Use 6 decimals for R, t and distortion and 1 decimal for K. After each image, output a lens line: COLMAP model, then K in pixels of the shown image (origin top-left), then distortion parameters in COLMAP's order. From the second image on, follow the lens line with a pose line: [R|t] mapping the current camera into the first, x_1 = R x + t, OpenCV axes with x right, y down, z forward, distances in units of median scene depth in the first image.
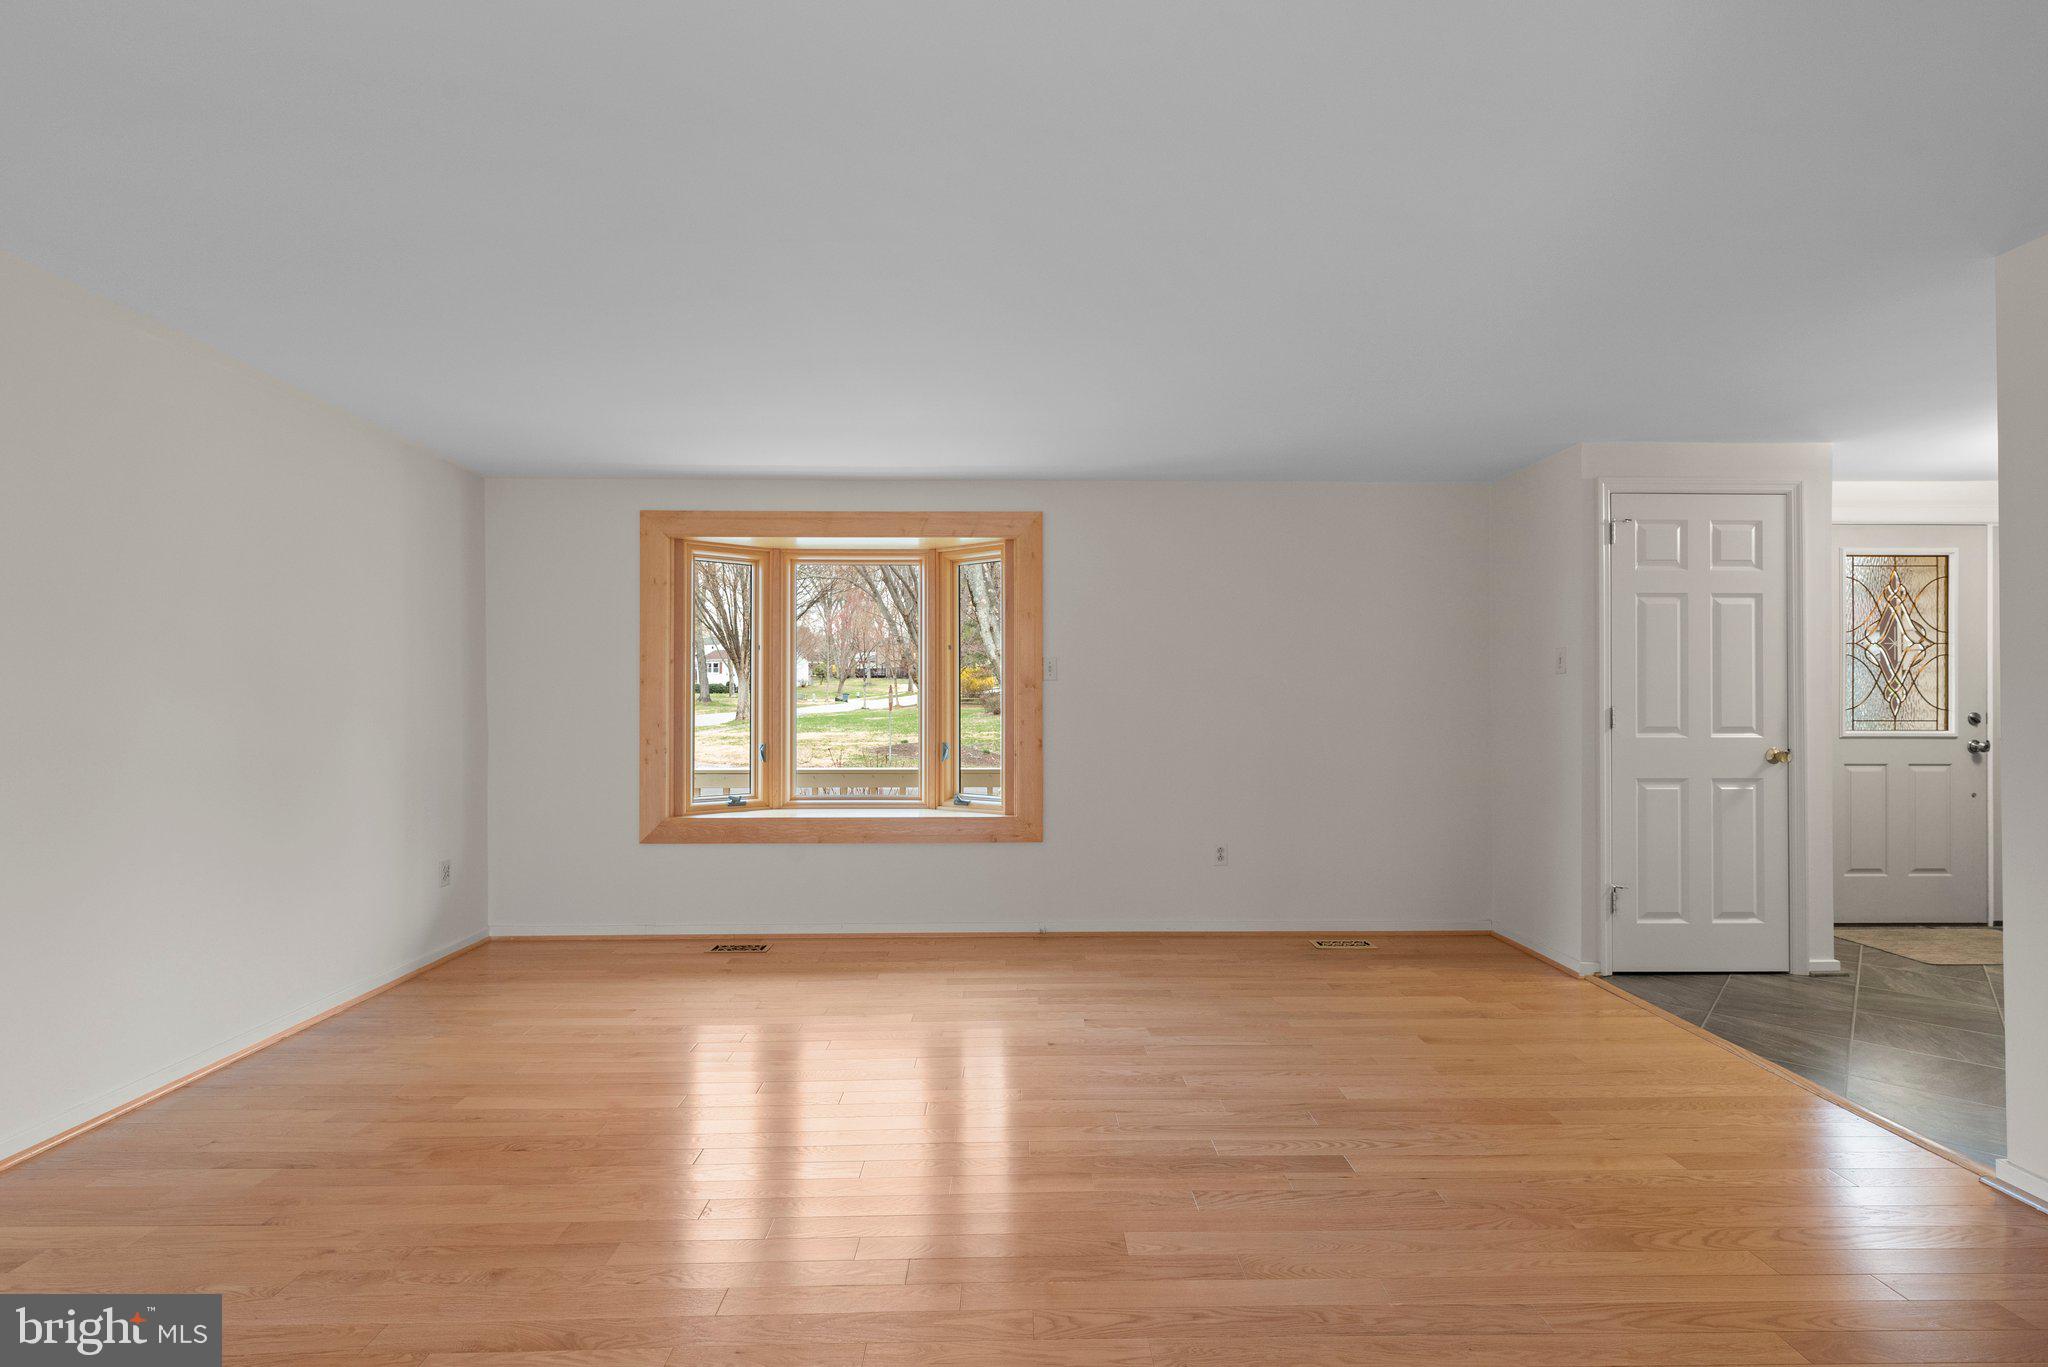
lens RADIAL K [[909.1, 0, 1029.1], [0, 909.1, 692.3], [0, 0, 1]] dist [0.002409, -0.000848]
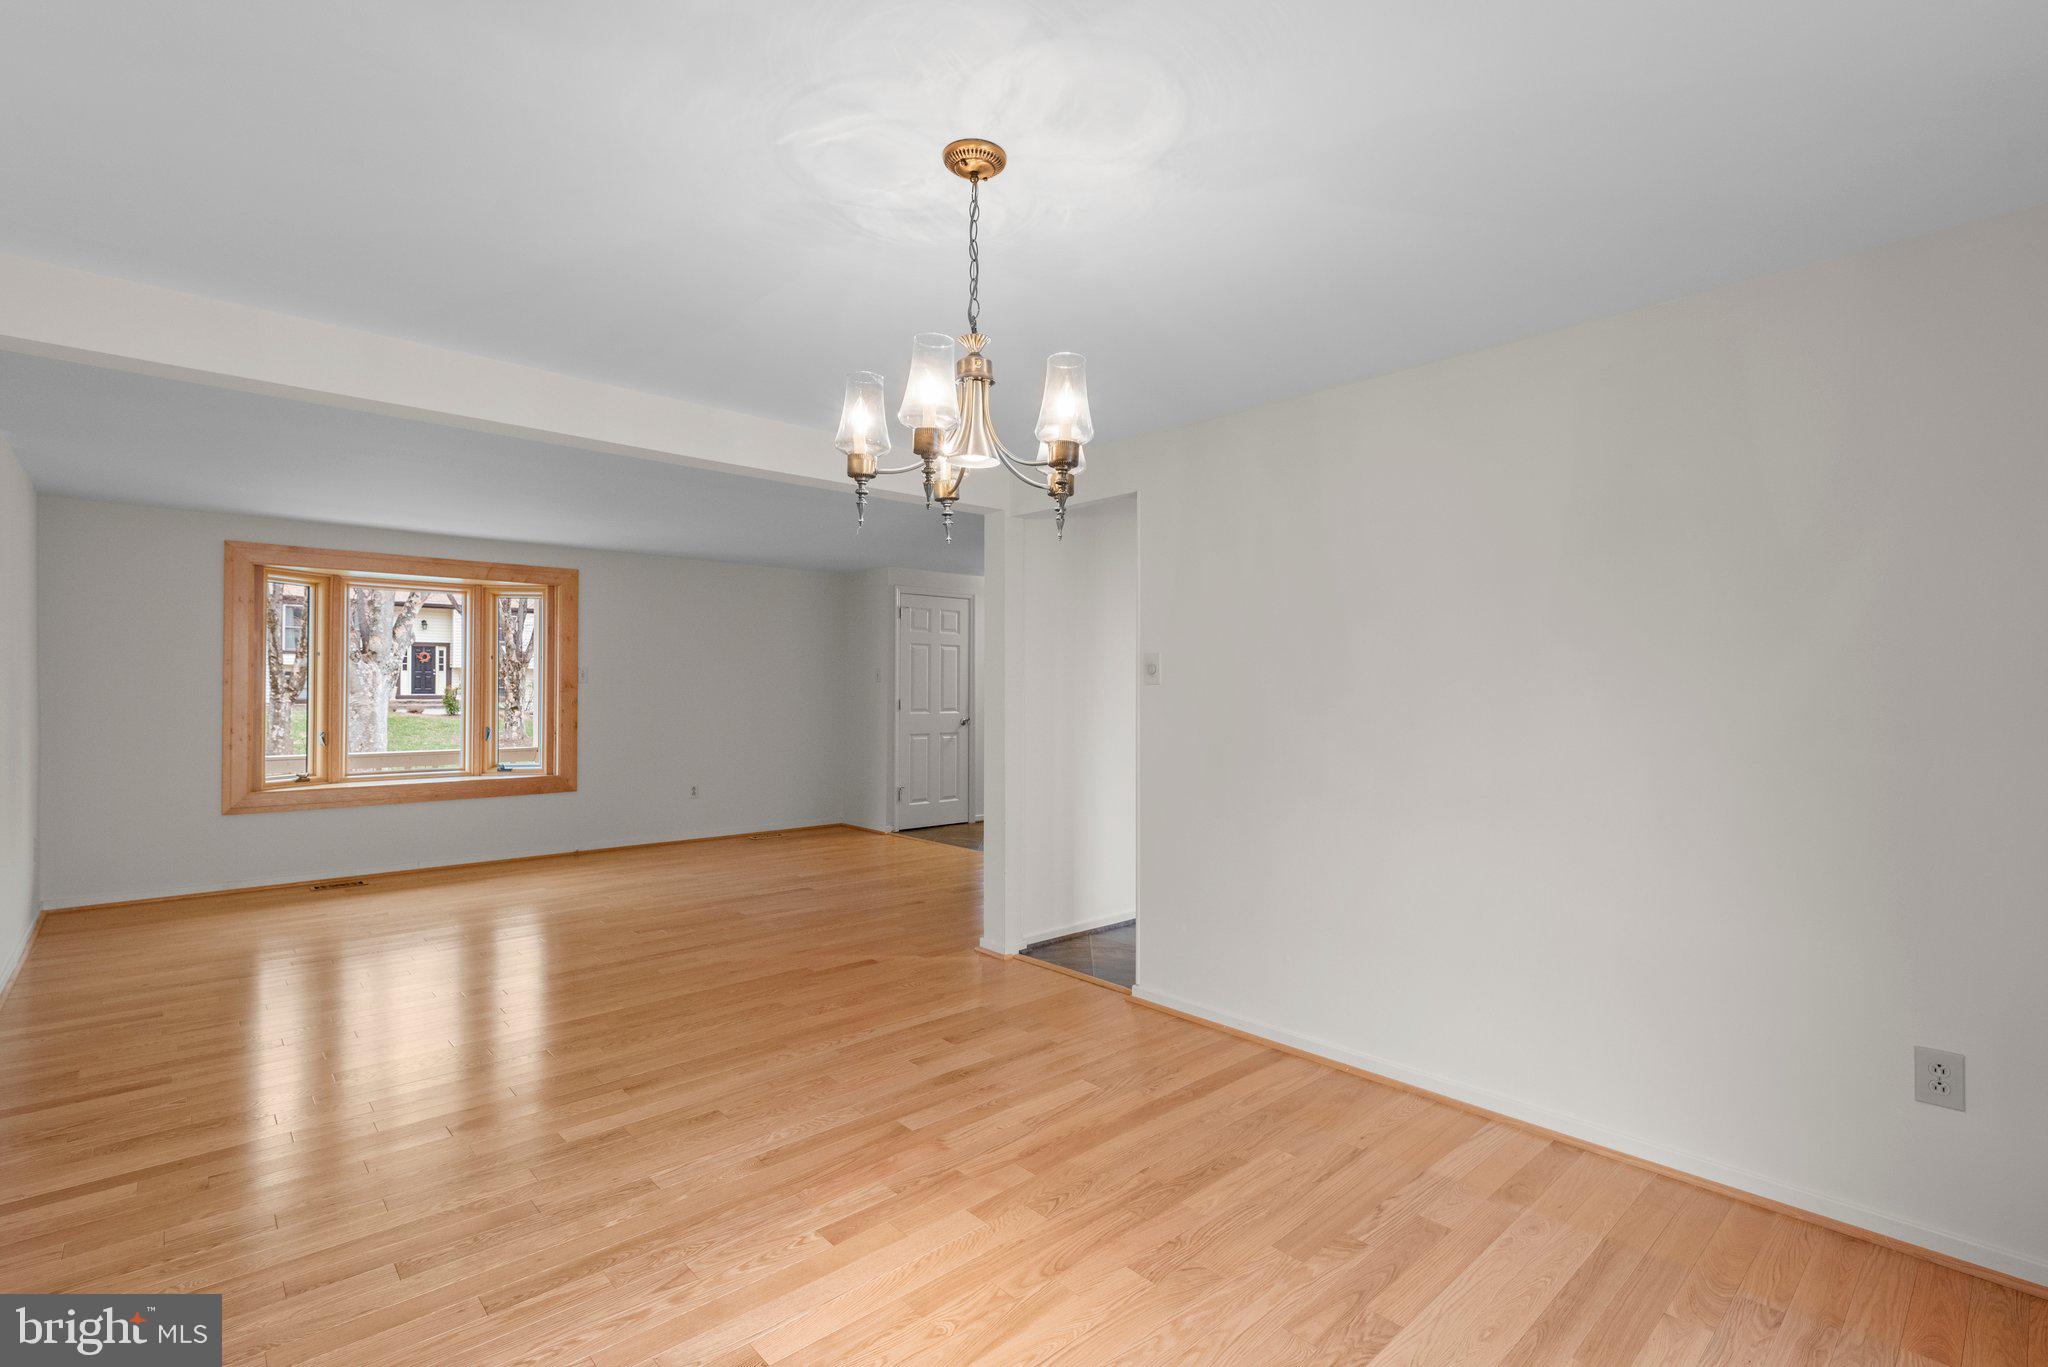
lens RADIAL K [[909.1, 0, 1029.9], [0, 909.1, 684.1], [0, 0, 1]] dist [0.002409, -0.000848]
pose [[0.743765, 0.005521, 0.668419, -0.479682], [-0.009157, 0.999956, 0.001930, -0.022783], [-0.668379, -0.007557, 0.743783, -0.673440]]
